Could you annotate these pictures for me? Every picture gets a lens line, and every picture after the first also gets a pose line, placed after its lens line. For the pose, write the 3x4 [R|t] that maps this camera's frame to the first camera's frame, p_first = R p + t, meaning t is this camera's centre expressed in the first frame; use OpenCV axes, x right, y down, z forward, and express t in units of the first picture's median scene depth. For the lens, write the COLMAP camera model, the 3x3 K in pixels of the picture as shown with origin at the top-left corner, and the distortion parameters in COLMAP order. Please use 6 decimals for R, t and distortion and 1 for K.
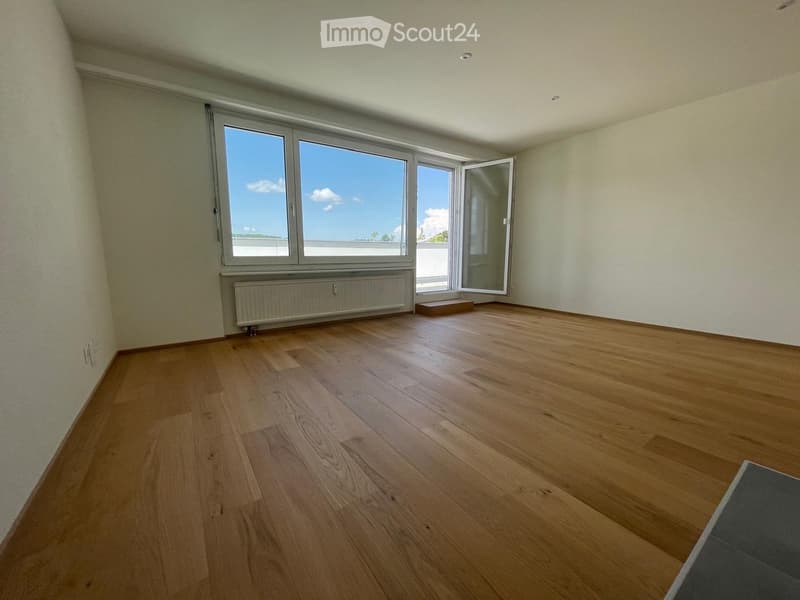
lens RADIAL K [[322.3, 0, 403.0], [0, 322.3, 298.5], [0, 0, 1]] dist [-0.004348, -0.000135]
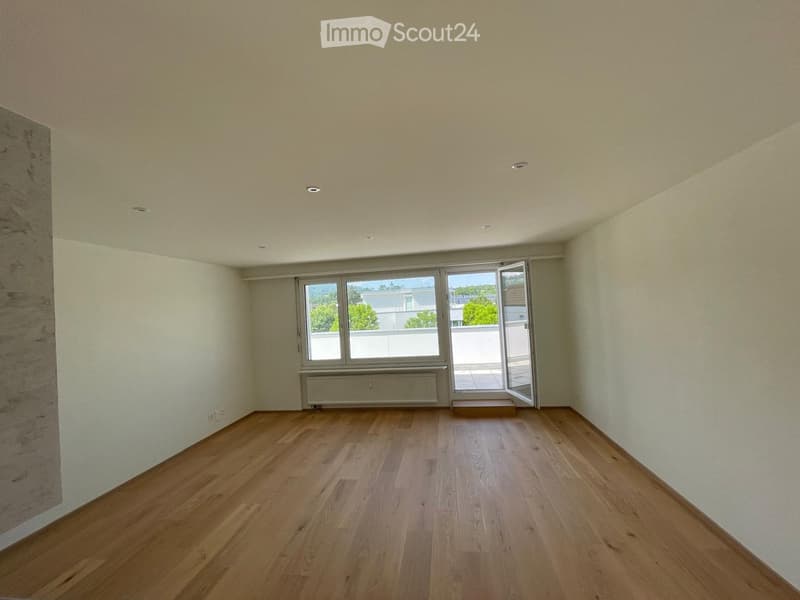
lens RADIAL K [[322.3, 0, 403.2], [0, 322.3, 302.7], [0, 0, 1]] dist [-0.004348, -0.000135]
pose [[0.733549, -0.055387, -0.677376, 0.918781], [-0.040909, 0.991268, -0.125354, -0.228430], [0.678404, 0.119664, 0.724878, 0.102735]]
